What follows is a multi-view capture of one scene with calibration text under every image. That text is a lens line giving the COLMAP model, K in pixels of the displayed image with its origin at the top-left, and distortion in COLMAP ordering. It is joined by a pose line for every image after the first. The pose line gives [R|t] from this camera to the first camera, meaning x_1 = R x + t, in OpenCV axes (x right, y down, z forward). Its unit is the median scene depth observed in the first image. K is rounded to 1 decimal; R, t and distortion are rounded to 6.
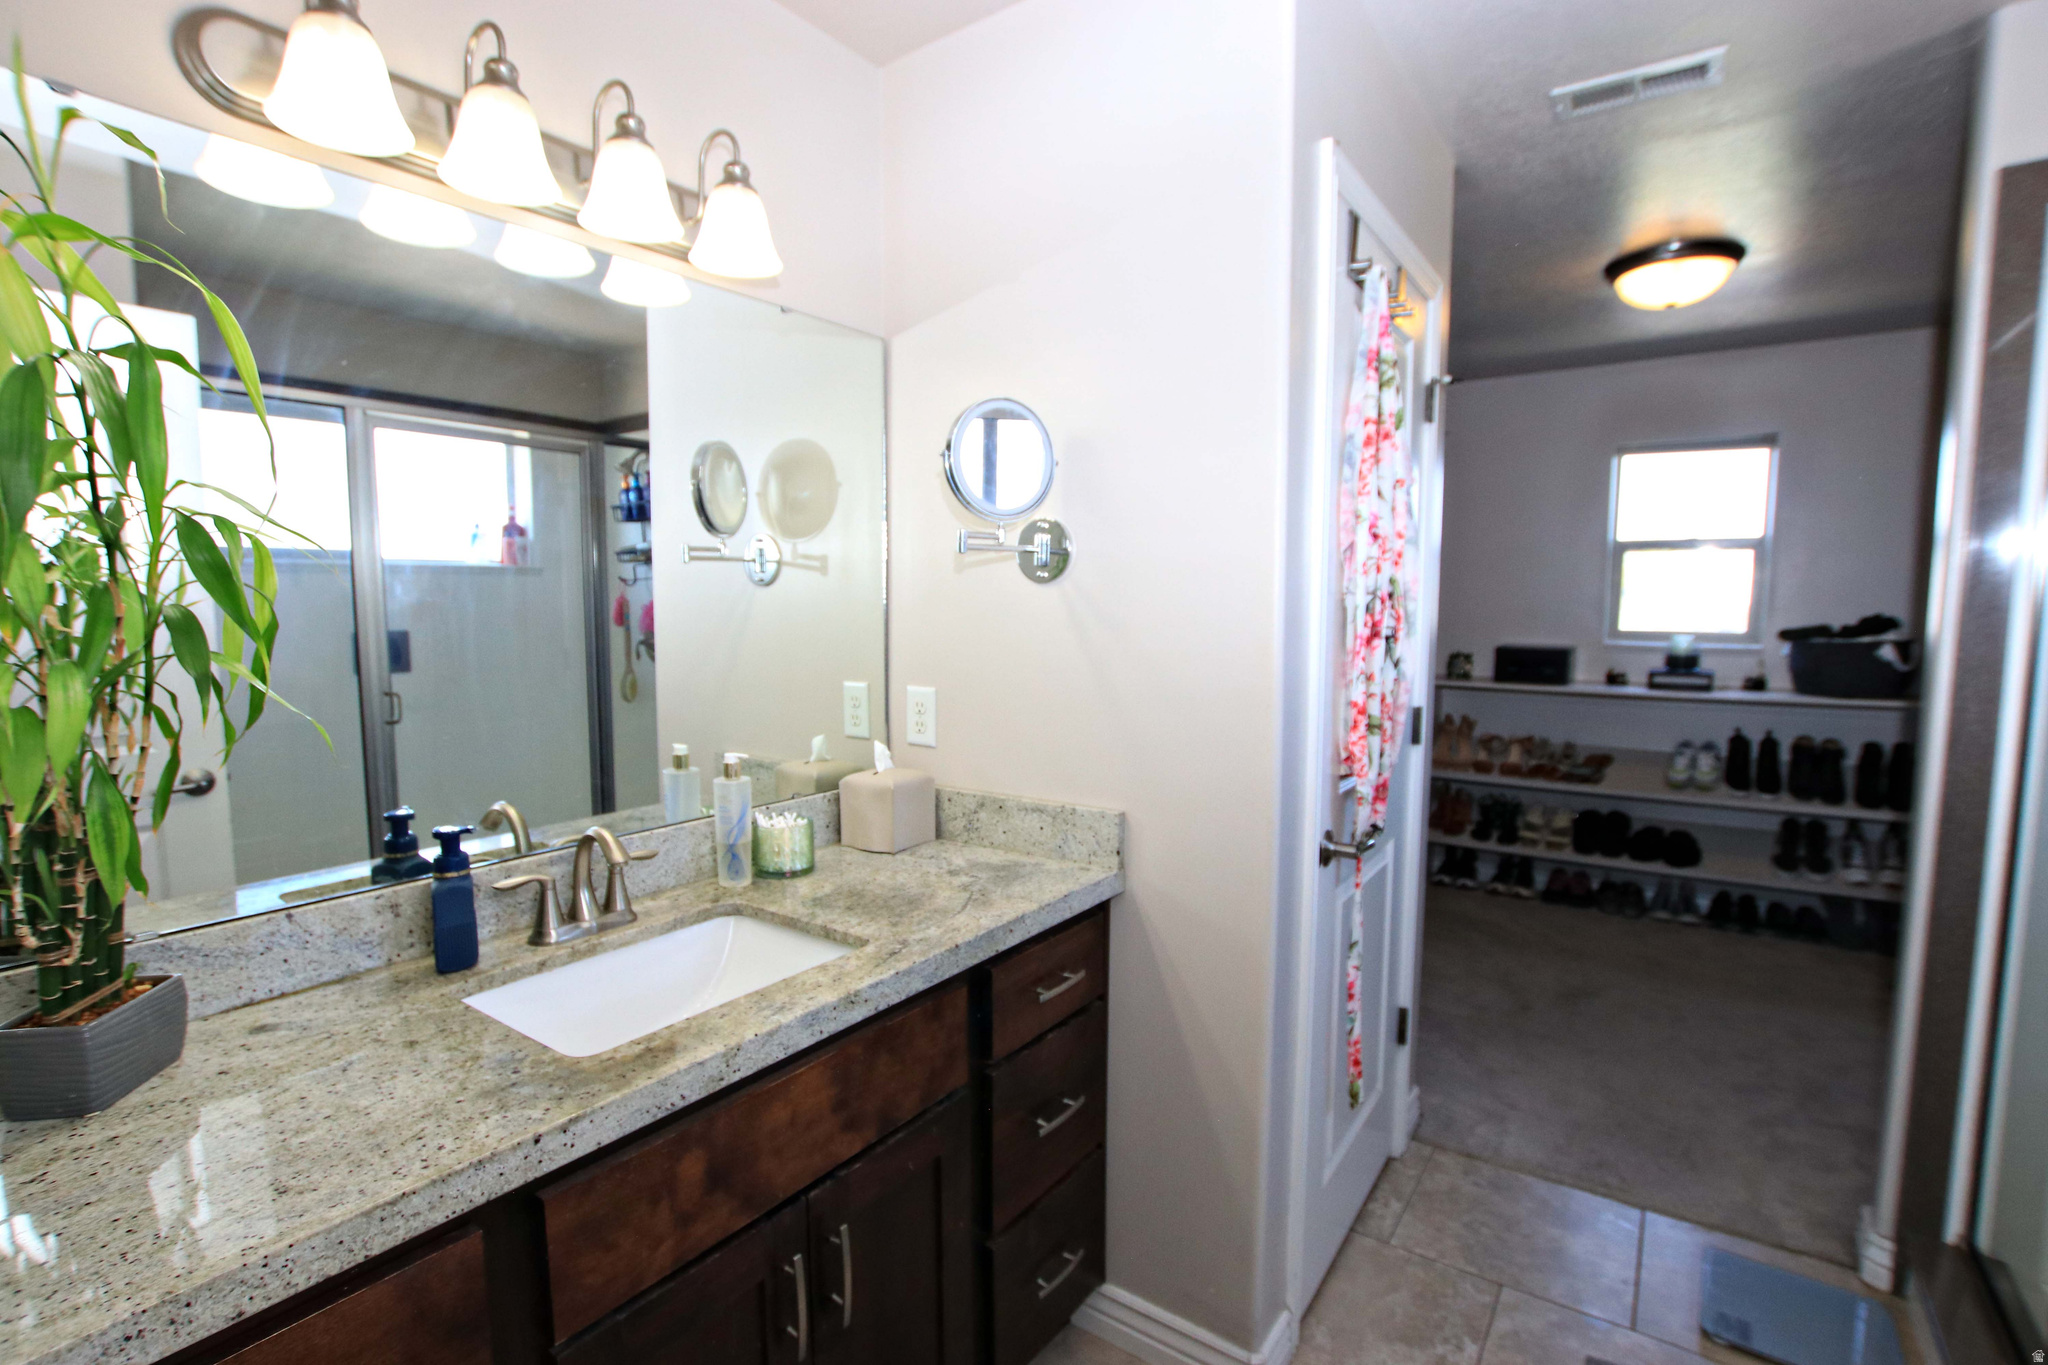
lens RADIAL K [[950.4, 0, 1026.6], [0, 950.4, 692.5], [0, 0, 1]] dist [-0.017698, -0.000656]
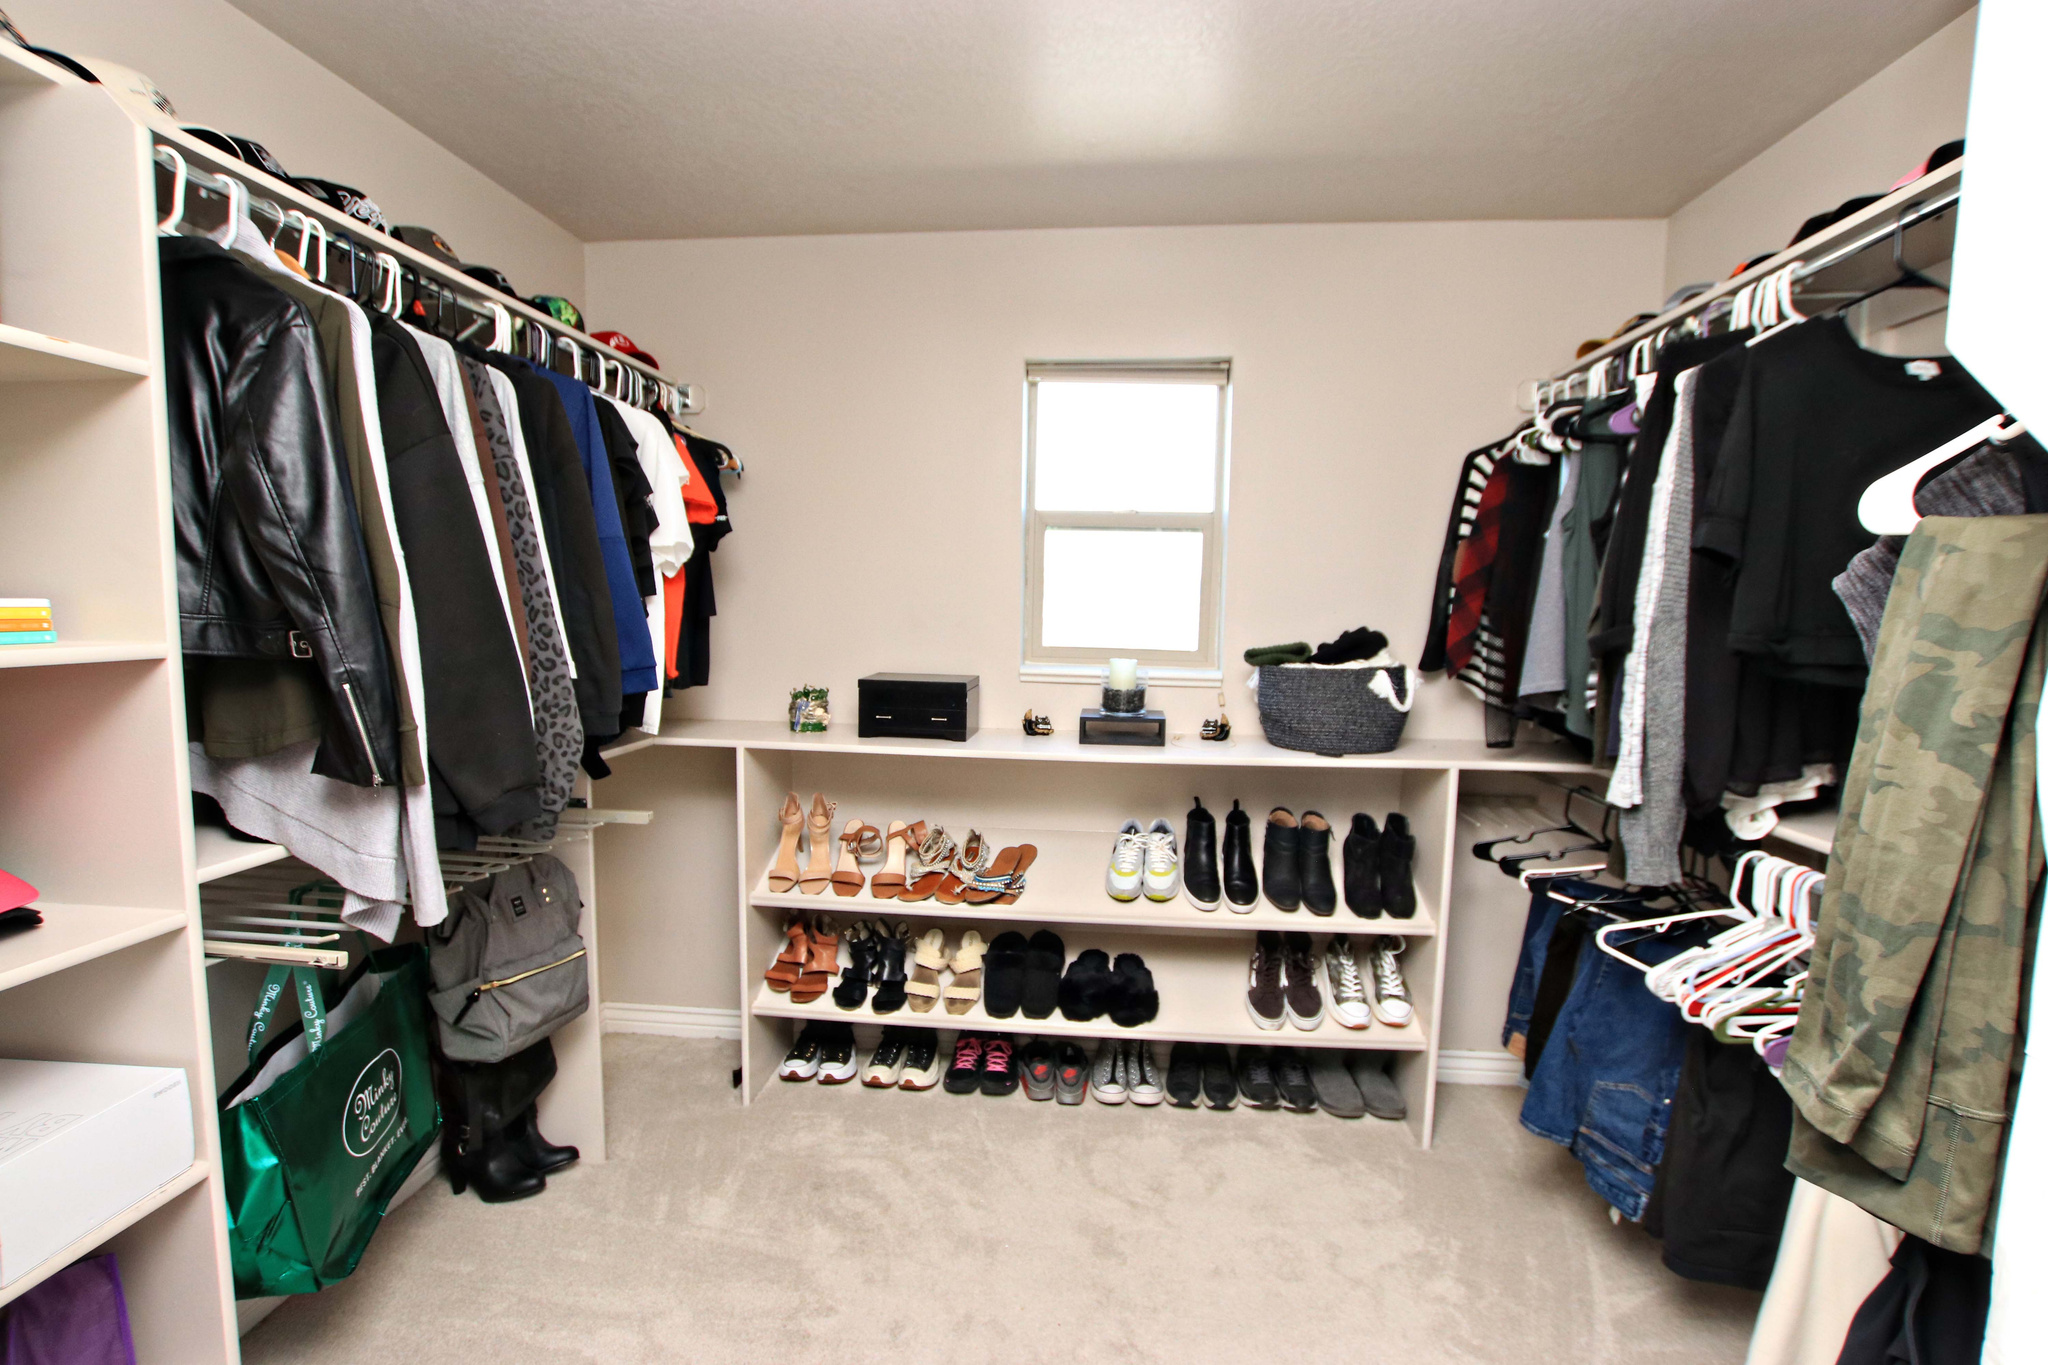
lens RADIAL K [[950.4, 0, 1025.0], [0, 950.4, 689.1], [0, 0, 1]] dist [-0.017698, -0.000656]
pose [[0.873300, -0.032611, 0.486089, 0.312396], [0.033755, 0.999410, 0.006405, -0.044863], [-0.486011, 0.010814, 0.873886, 0.451562]]
